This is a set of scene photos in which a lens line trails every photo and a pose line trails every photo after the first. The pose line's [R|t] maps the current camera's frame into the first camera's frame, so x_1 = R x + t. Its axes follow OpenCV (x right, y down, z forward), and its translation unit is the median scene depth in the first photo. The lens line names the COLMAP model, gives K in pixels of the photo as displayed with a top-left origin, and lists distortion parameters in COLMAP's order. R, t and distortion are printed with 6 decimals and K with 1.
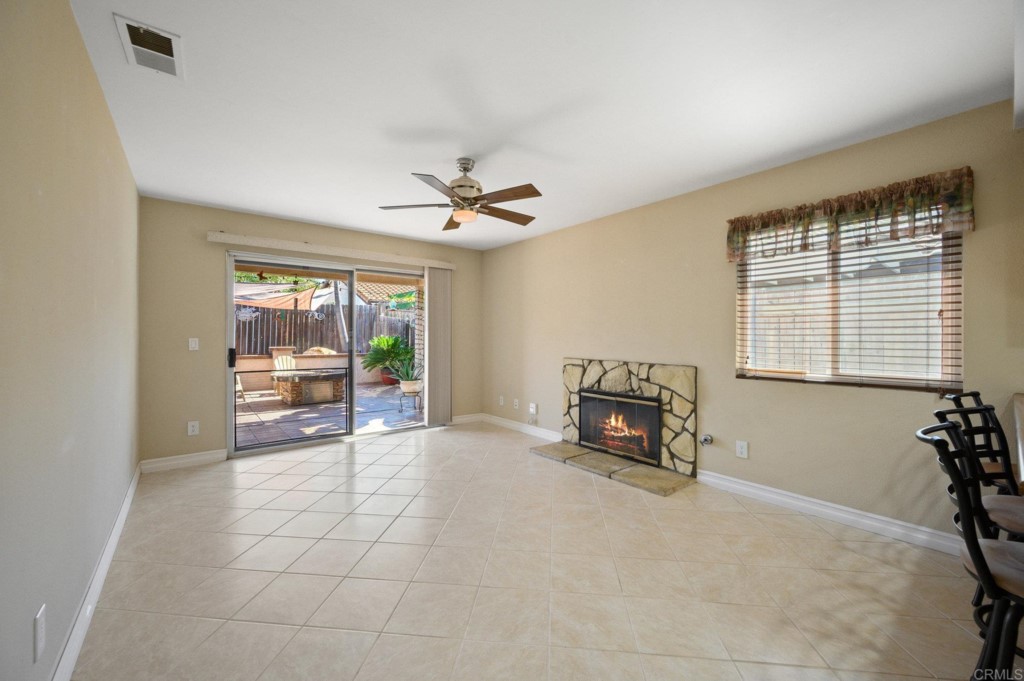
lens RADIAL K [[403.6, 0, 522.3], [0, 403.6, 339.1], [0, 0, 1]] dist [0.000601, 0.000298]
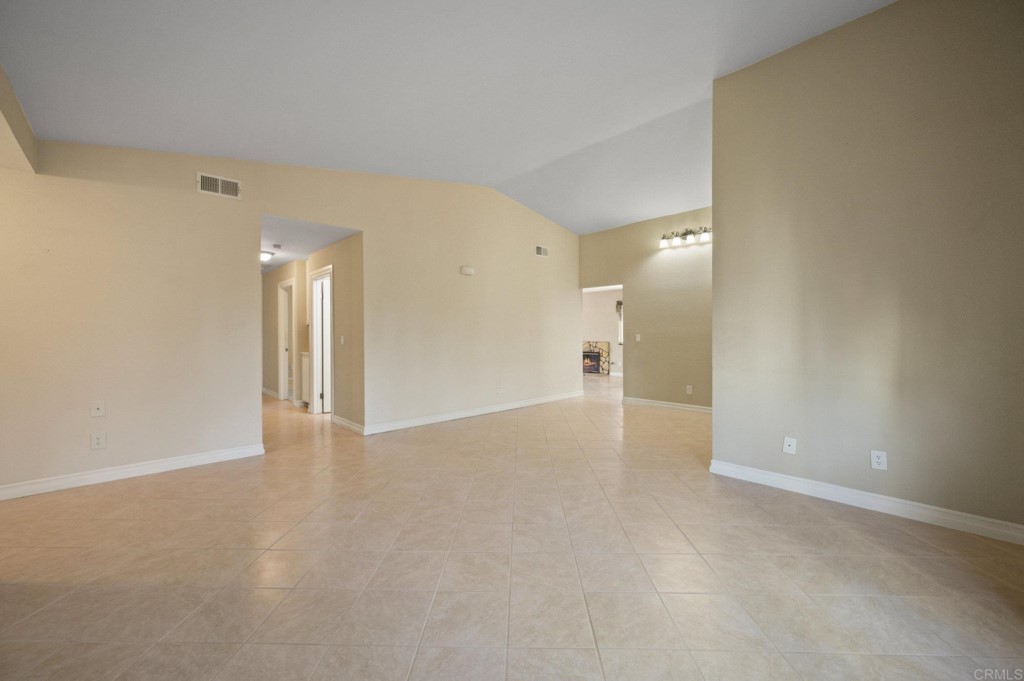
lens RADIAL K [[403.6, 0, 518.4], [0, 403.6, 336.5], [0, 0, 1]] dist [0.000601, 0.000298]
pose [[0.996012, -0.003474, 0.089152, -0.815884], [0.003315, 0.999993, 0.001931, 0.012487], [-0.089158, -0.001628, 0.996016, -2.978044]]
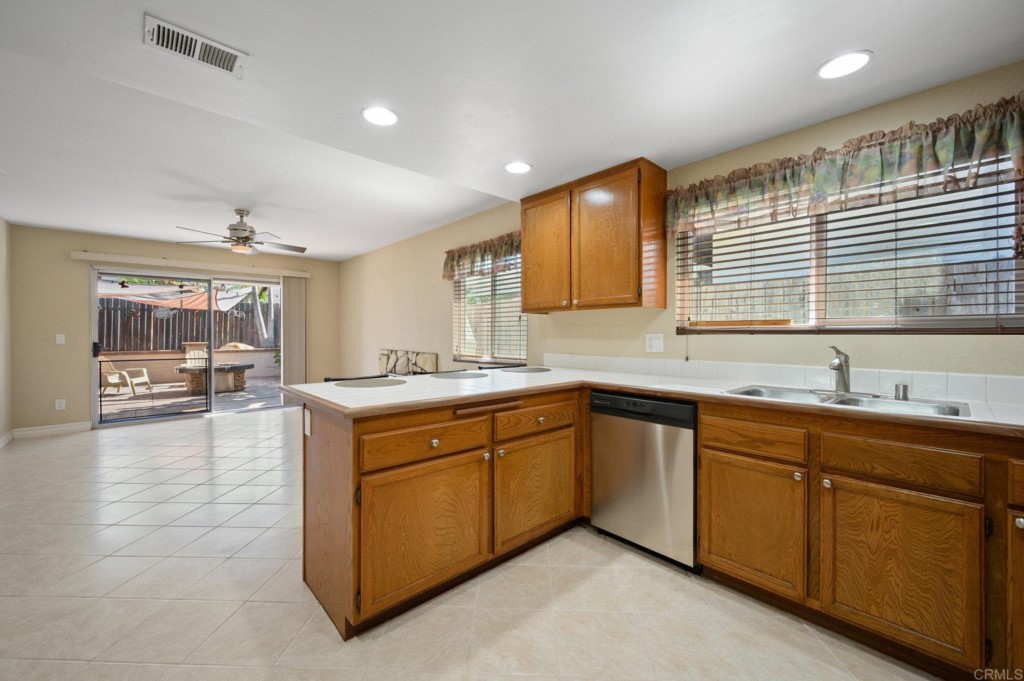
lens RADIAL K [[403.6, 0, 519.8], [0, 403.6, 335.8], [0, 0, 1]] dist [0.000601, 0.000298]
pose [[0.998027, -0.002445, 0.062737, 0.799206], [0.002326, 0.999995, 0.001966, 0.004669], [-0.062741, -0.001816, 0.998028, -0.529748]]
